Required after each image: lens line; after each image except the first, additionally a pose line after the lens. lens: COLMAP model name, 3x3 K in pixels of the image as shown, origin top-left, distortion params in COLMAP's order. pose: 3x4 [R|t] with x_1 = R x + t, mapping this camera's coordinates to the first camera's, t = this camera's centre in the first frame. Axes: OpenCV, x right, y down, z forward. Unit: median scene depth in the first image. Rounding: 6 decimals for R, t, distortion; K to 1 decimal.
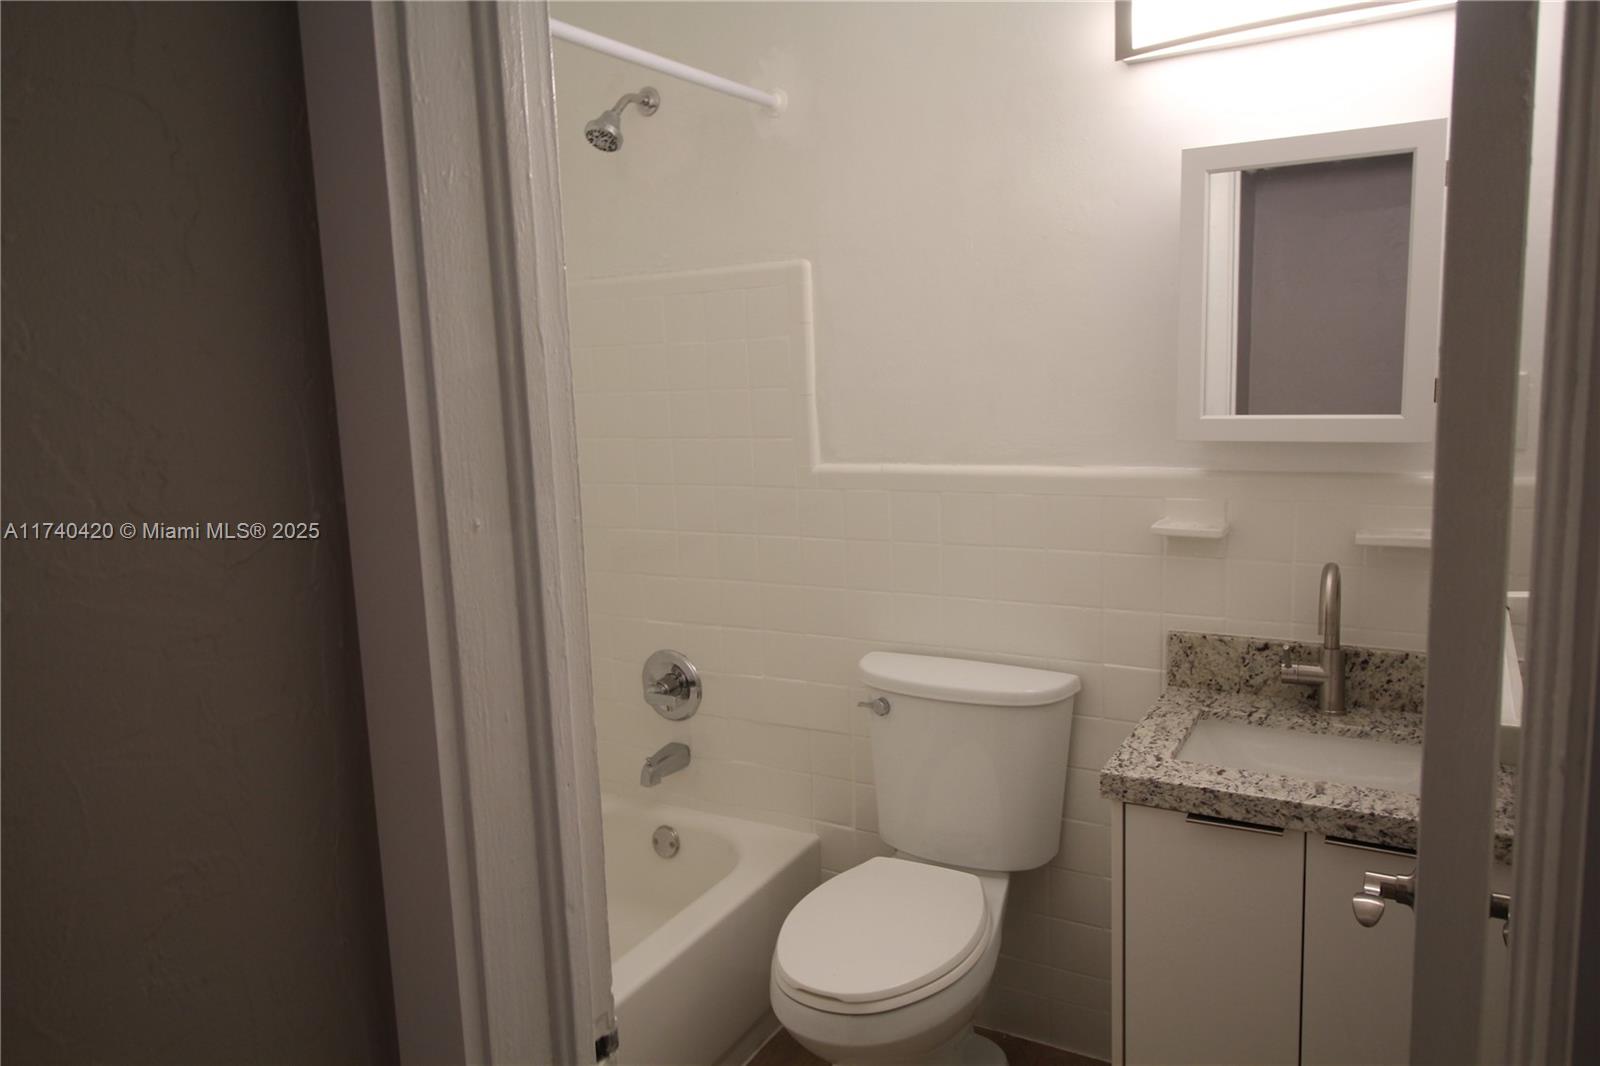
lens RADIAL K [[1101.6, 0, 797.9], [0, 1101.6, 532.3], [0, 0, 1]] dist [-0.000840, -0.001681]
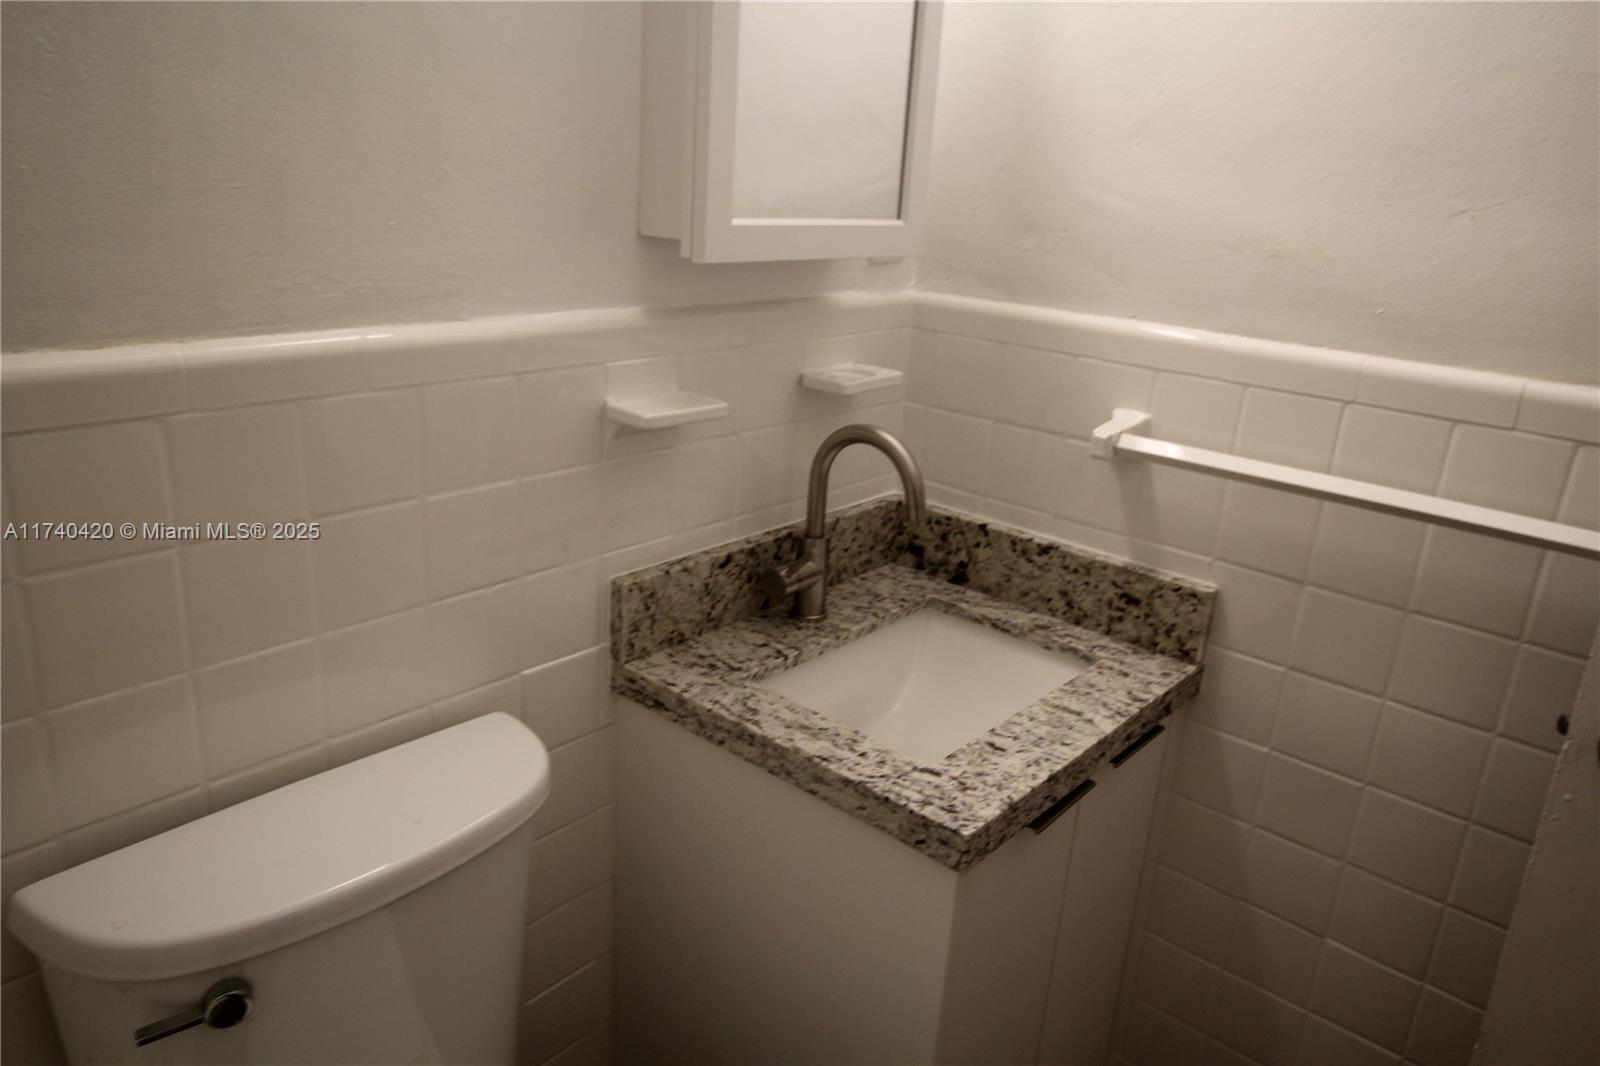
lens RADIAL K [[1101.6, 0, 797.4], [0, 1101.6, 528.7], [0, 0, 1]] dist [-0.000840, -0.001681]
pose [[0.208564, -0.261183, 0.942488, -0.220158], [0.090927, 0.964685, 0.247213, -0.083518], [-0.973773, 0.034138, 0.224948, 0.789378]]
